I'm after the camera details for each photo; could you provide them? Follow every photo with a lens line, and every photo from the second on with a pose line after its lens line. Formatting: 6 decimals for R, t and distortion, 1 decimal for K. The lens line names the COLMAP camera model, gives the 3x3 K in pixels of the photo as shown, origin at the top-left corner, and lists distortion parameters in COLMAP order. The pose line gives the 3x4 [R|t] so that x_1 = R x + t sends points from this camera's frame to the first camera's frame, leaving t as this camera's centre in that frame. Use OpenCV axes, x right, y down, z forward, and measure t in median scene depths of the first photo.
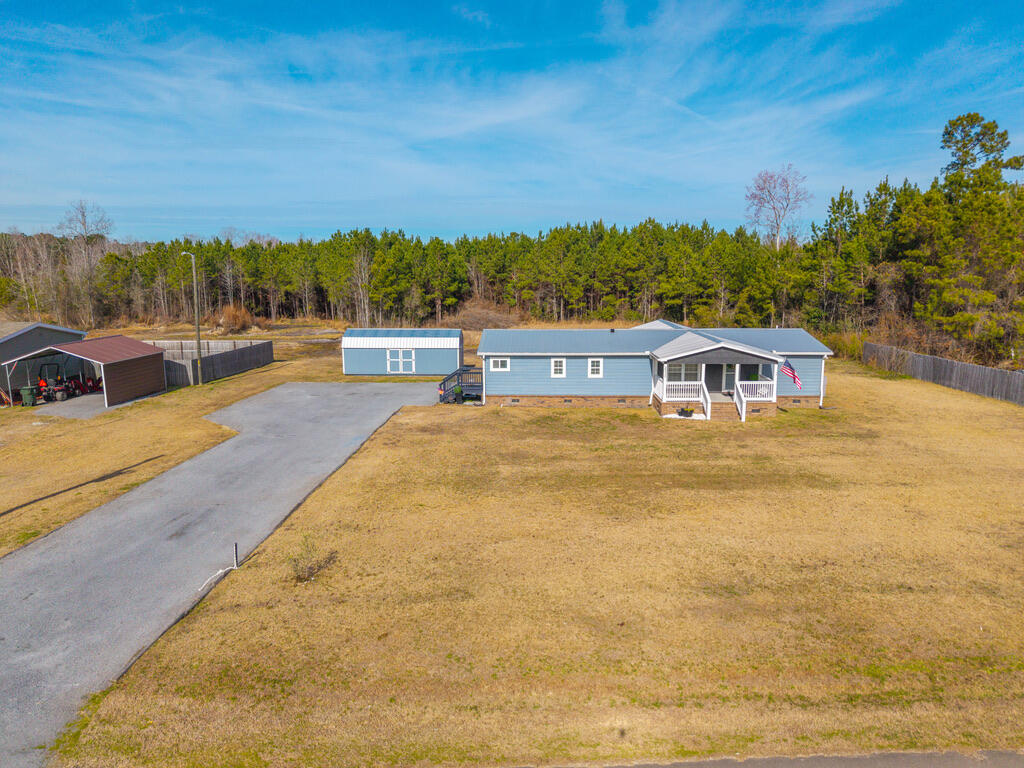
lens RADIAL K [[715.4, 0, 579.9], [0, 715.4, 354.0], [0, 0, 1]] dist [-0.007581, 0.002410]
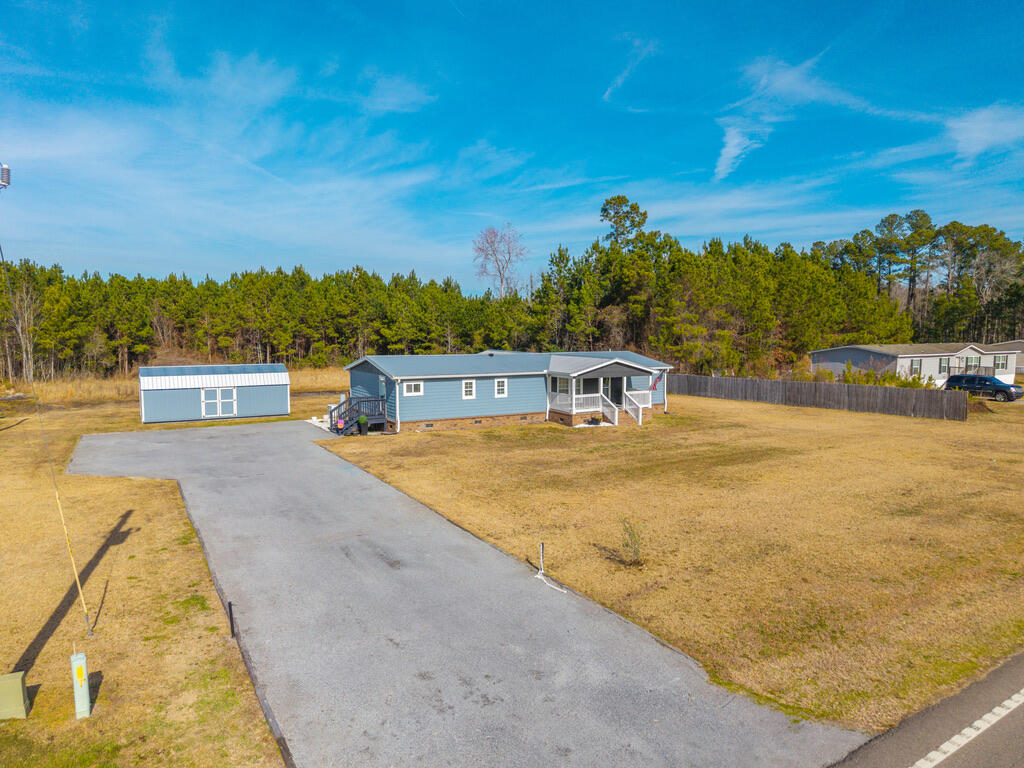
lens RADIAL K [[684.2, 0, 512.0], [0, 684.2, 384.0], [0, 0, 1]] dist [0.048595, -0.060850]
pose [[0.857295, -0.037555, 0.513454, -0.321817], [0.061625, 0.997651, -0.029923, 0.029935], [-0.511124, 0.057295, 0.857595, 0.091036]]
